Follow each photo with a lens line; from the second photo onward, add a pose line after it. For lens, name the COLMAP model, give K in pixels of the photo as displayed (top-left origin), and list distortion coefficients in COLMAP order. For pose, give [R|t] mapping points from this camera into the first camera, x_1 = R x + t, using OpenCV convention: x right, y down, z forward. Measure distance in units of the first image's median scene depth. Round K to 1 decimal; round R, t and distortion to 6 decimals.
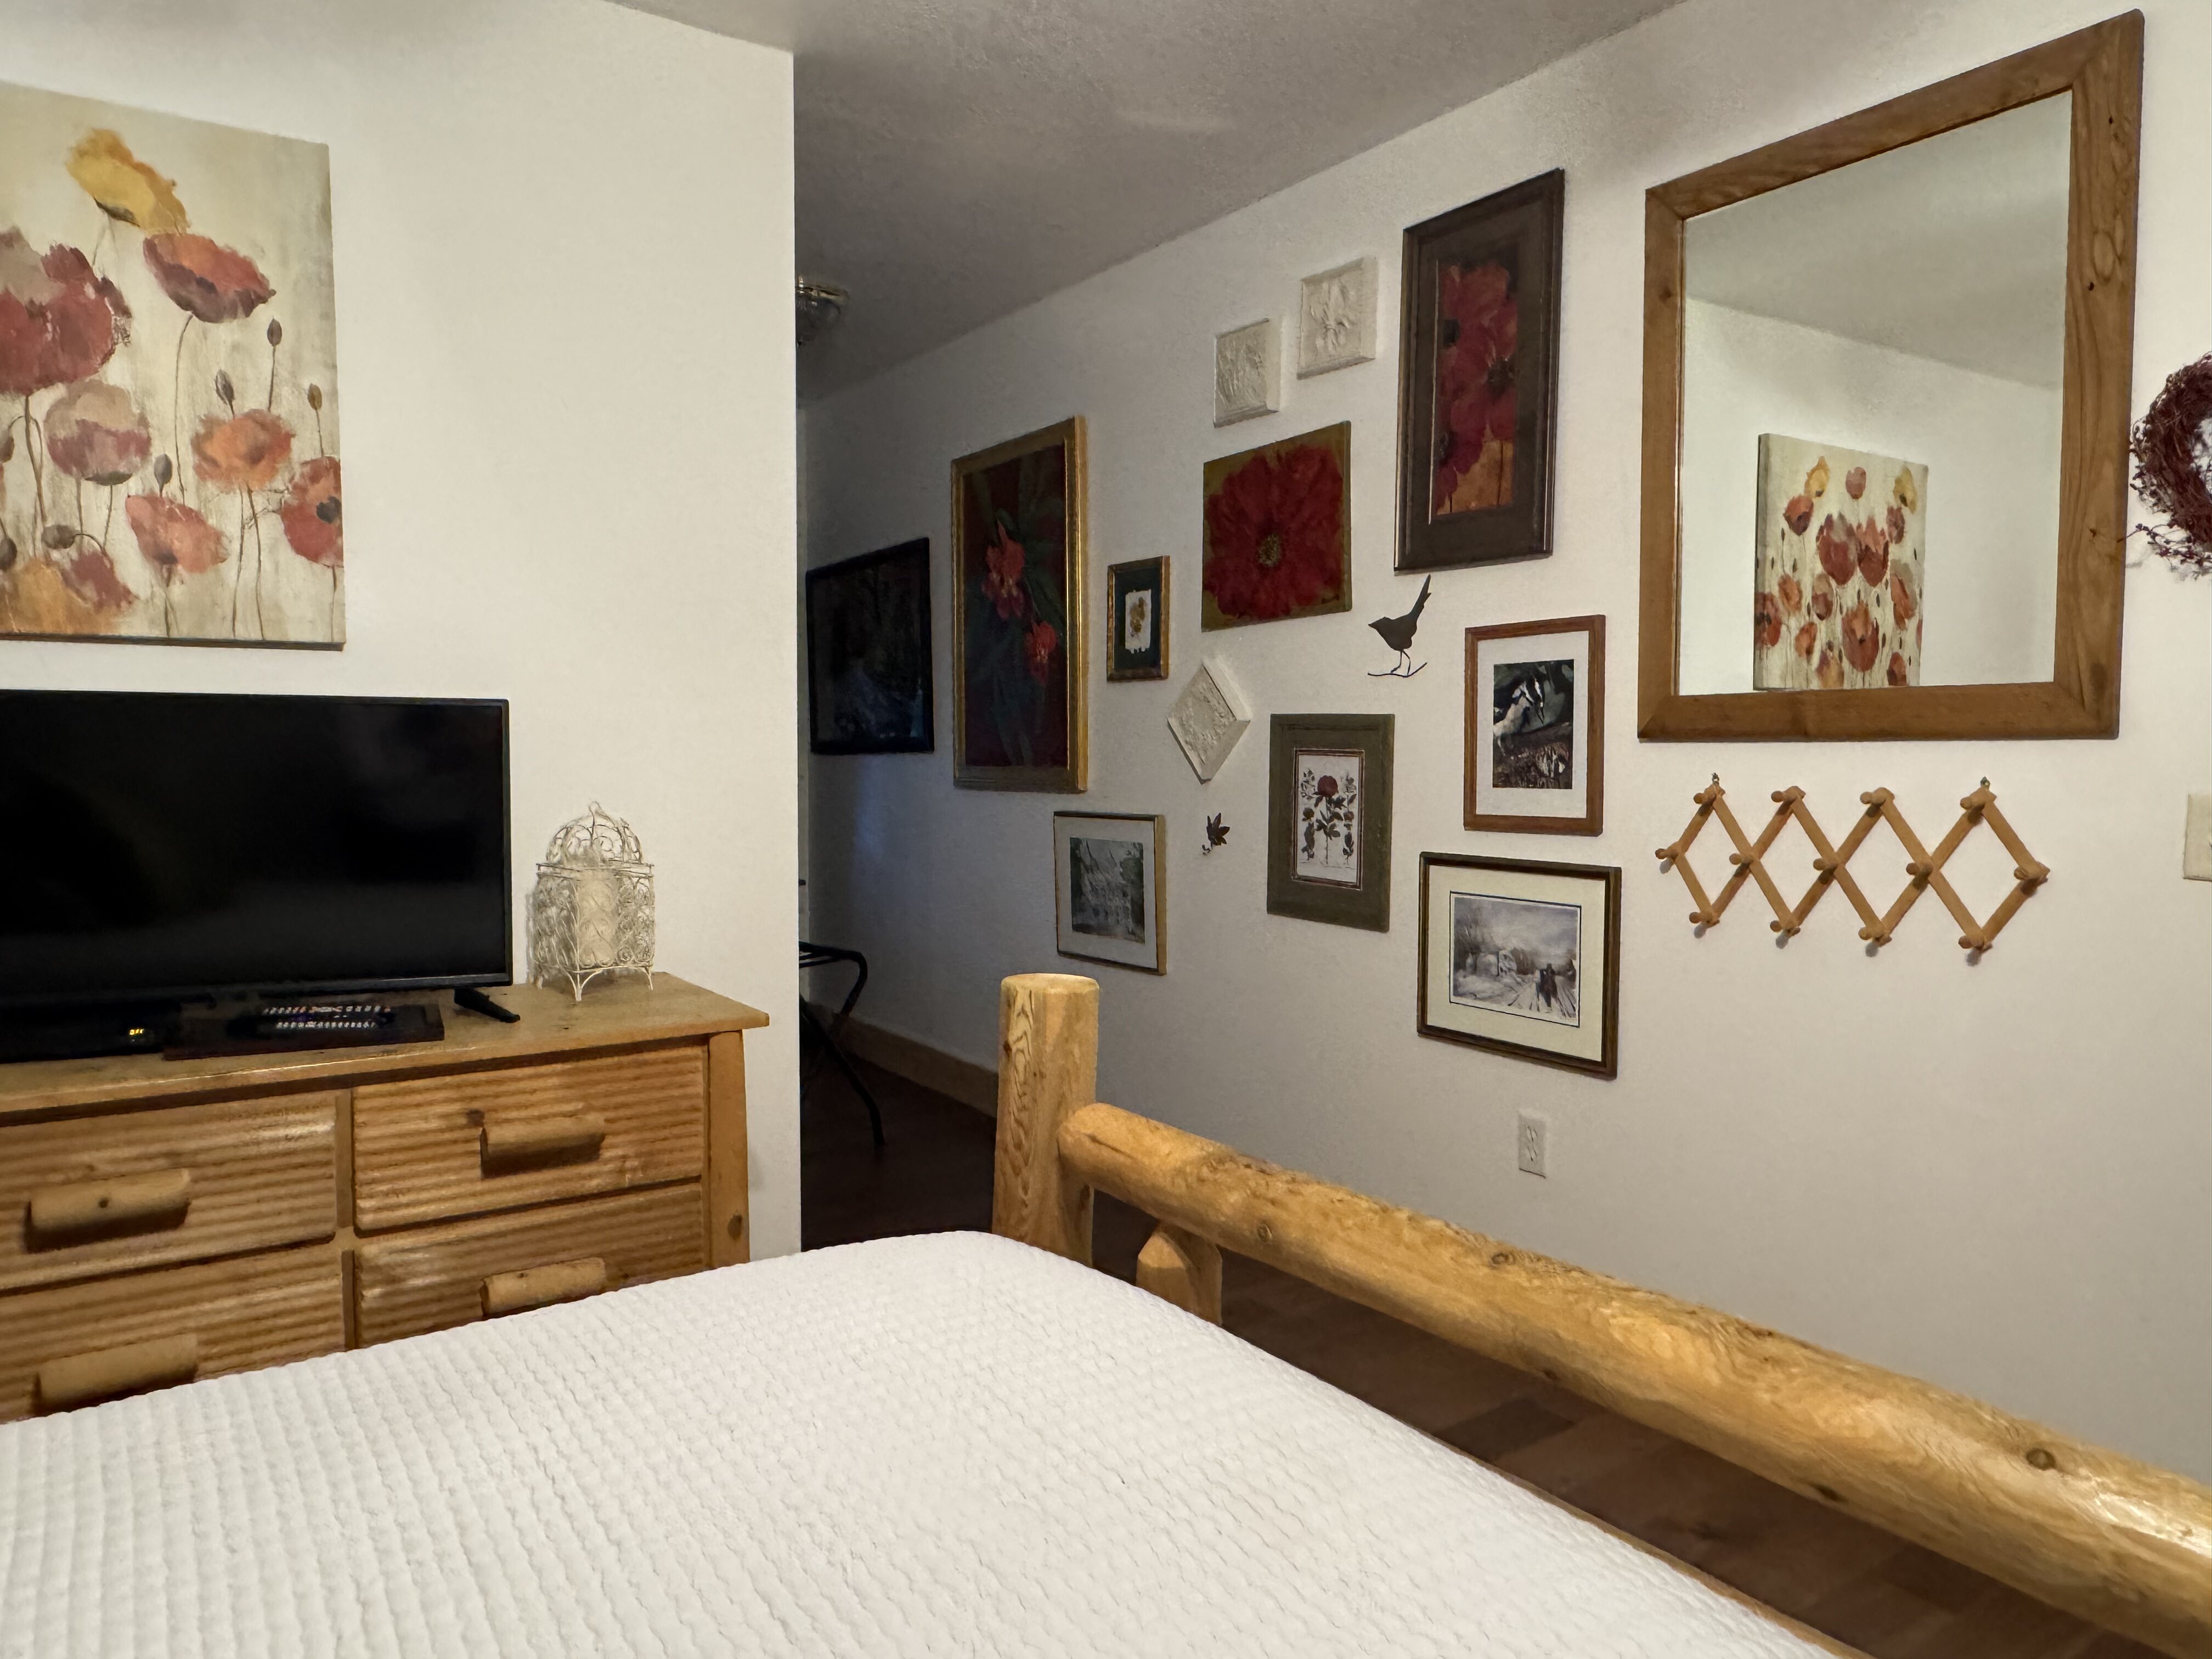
lens RADIAL K [[1460.4, 0, 1102.0], [0, 1460.4, 831.5], [0, 0, 1]] dist [-0.004709, 0.007248]
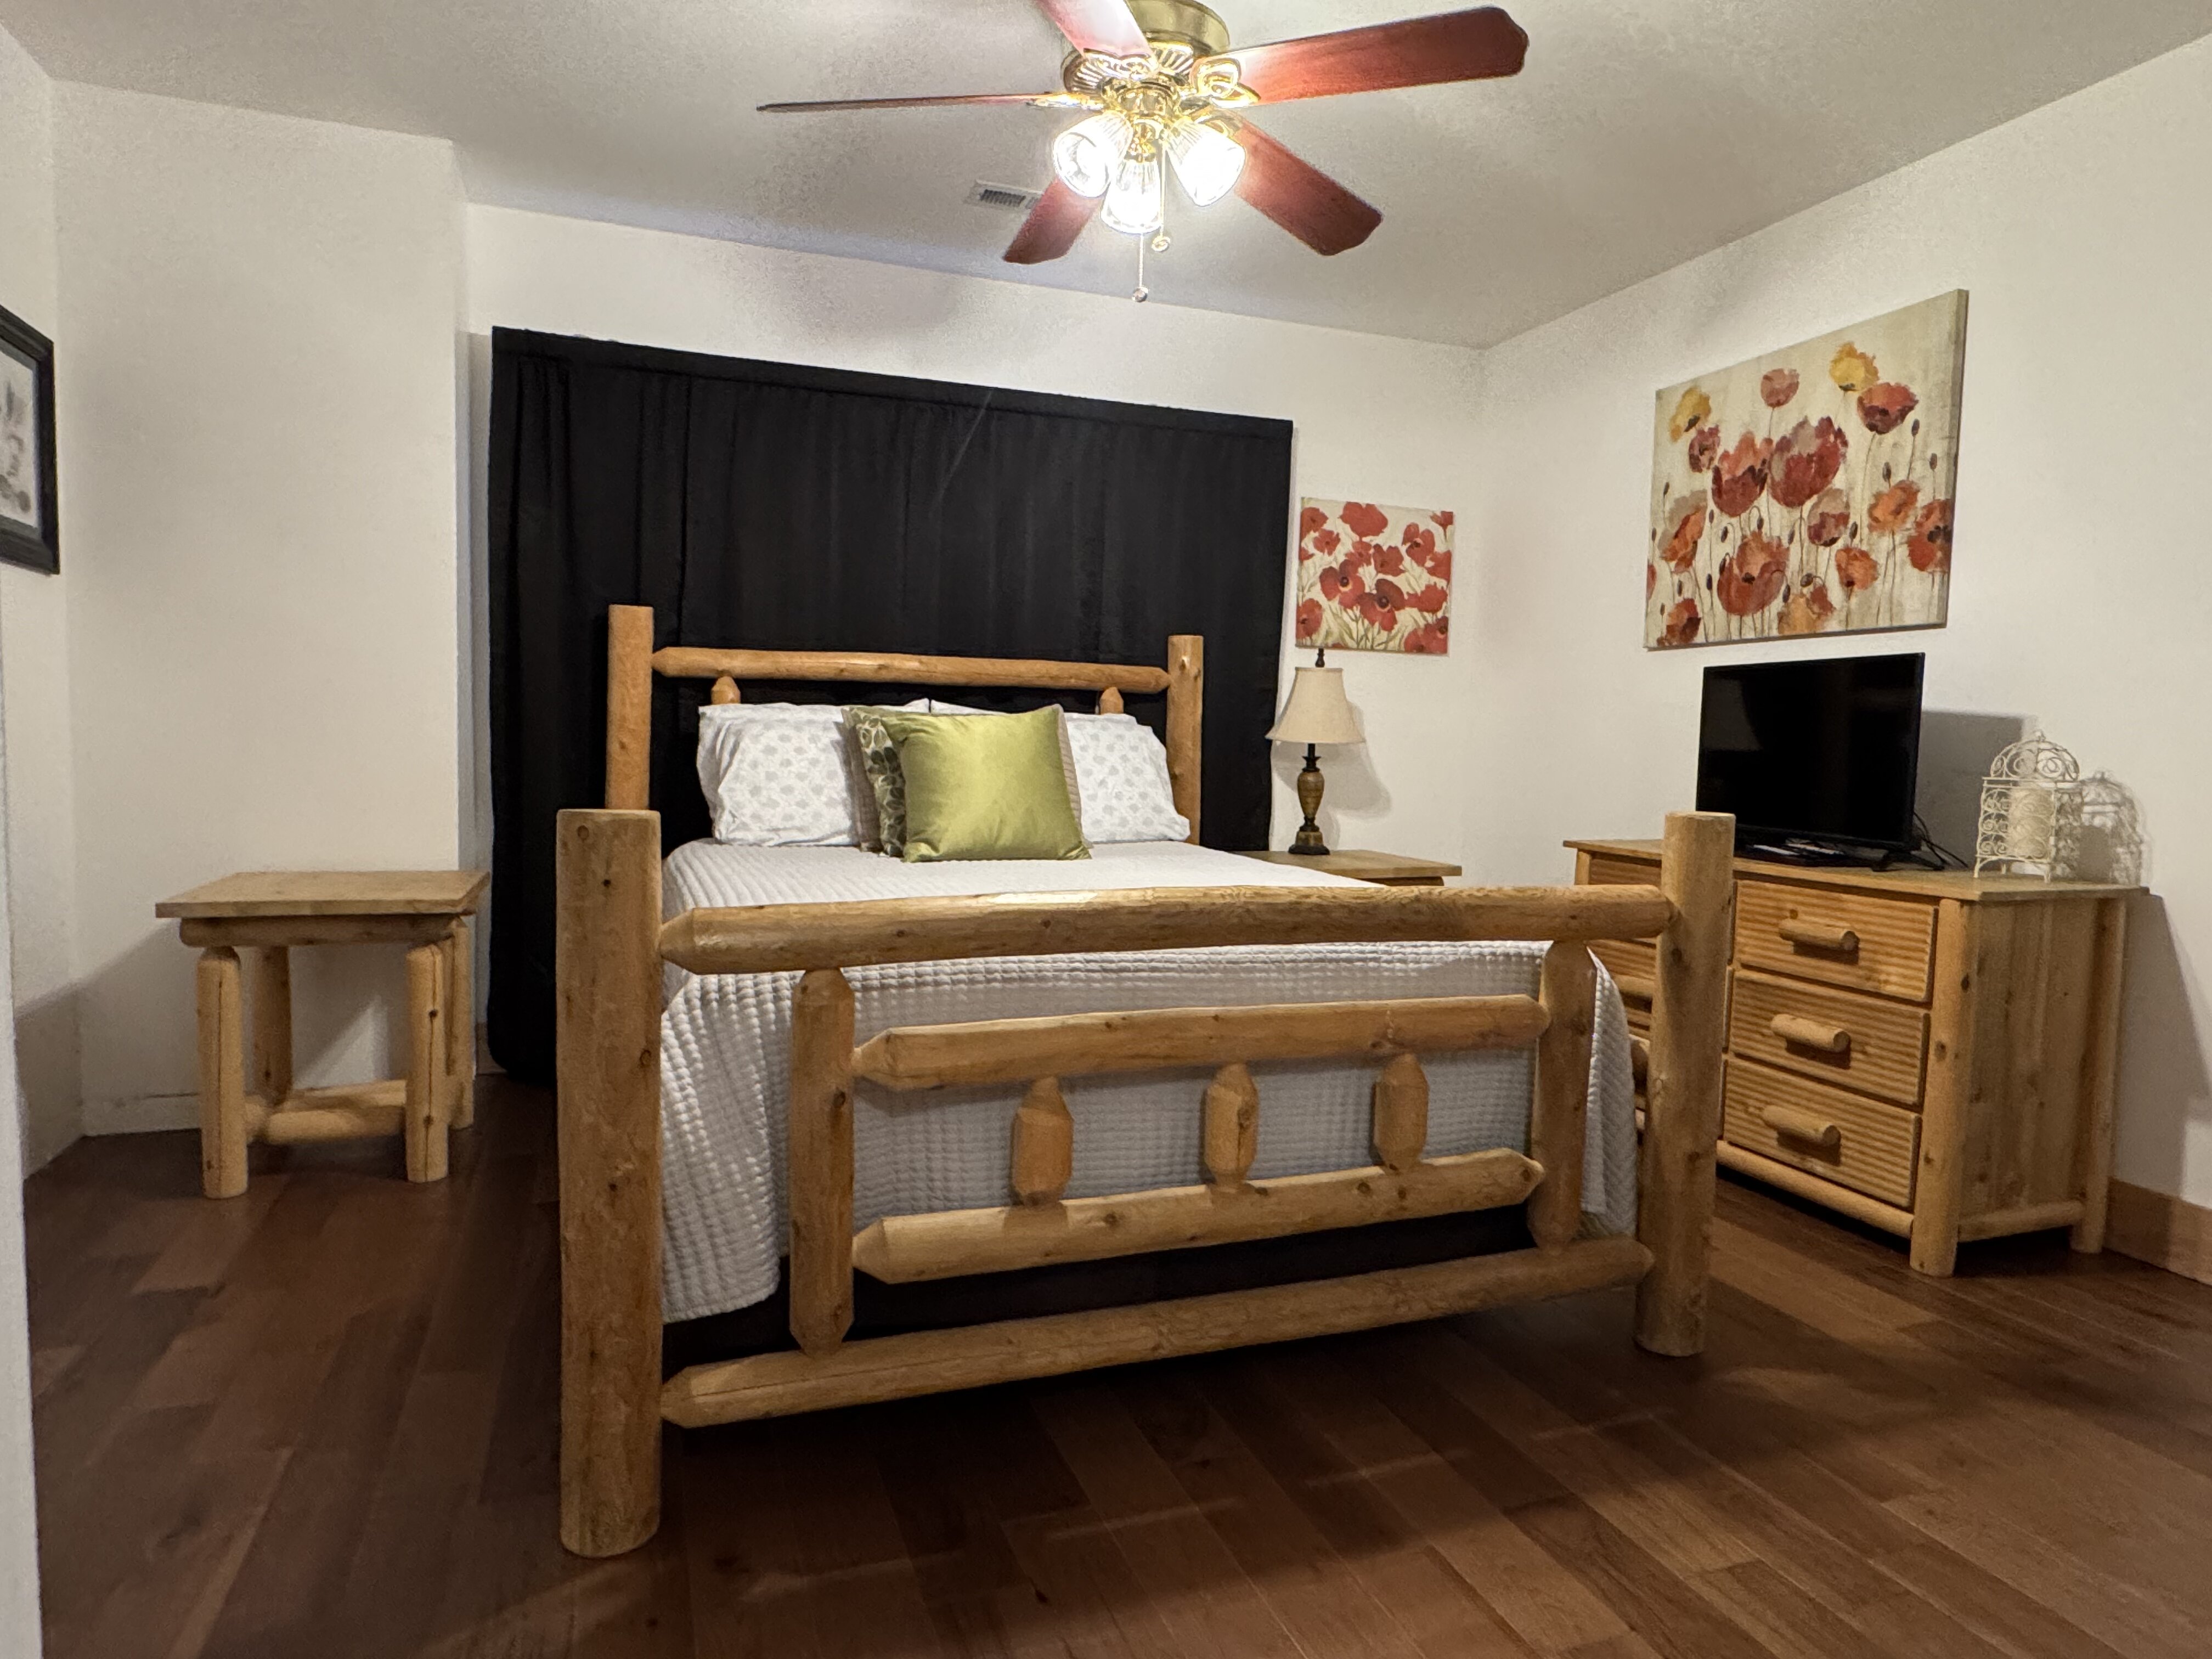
lens RADIAL K [[1276.9, 0, 1104.8], [0, 1276.9, 828.0], [0, 0, 1]] dist [-0.001167, 0.000036]
pose [[-0.240168, 0.056655, -0.969077, 1.004220], [-0.093799, 0.992270, 0.081257, 0.054148], [0.966189, 0.110414, -0.232997, 0.537890]]
